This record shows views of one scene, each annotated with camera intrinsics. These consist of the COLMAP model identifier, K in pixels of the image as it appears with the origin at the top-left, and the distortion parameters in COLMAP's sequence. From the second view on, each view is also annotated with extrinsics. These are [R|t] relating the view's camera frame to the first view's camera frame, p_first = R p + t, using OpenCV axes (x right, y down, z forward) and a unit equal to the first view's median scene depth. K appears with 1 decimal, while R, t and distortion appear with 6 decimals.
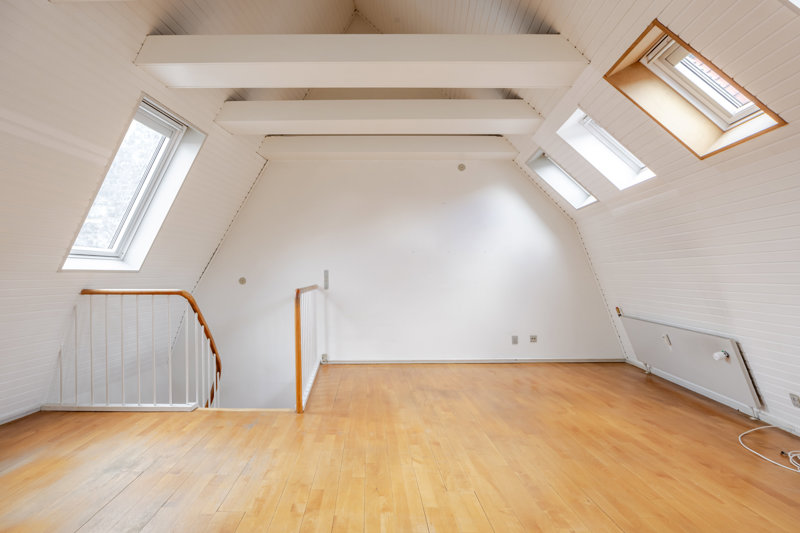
lens RADIAL K [[388.4, 0, 400.0], [0, 388.4, 253.0], [0, 0, 1]] dist [-0.005748, -0.000479]
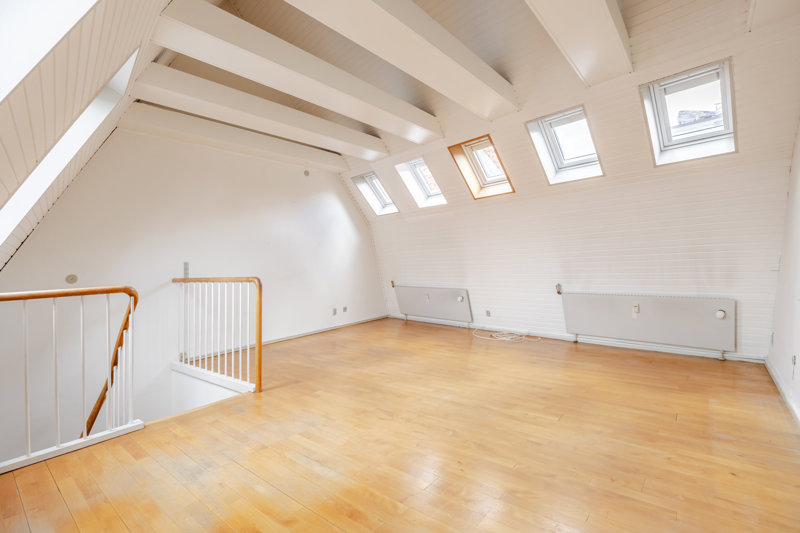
lens RADIAL K [[390.4, 0, 400.0], [0, 390.4, 266.5], [0, 0, 1]] dist [0.000995, -0.000091]
pose [[0.606036, -0.033096, 0.794749, -0.887164], [-0.007799, 0.998839, 0.047542, 0.010899], [-0.795399, -0.035011, 0.605074, 0.050584]]
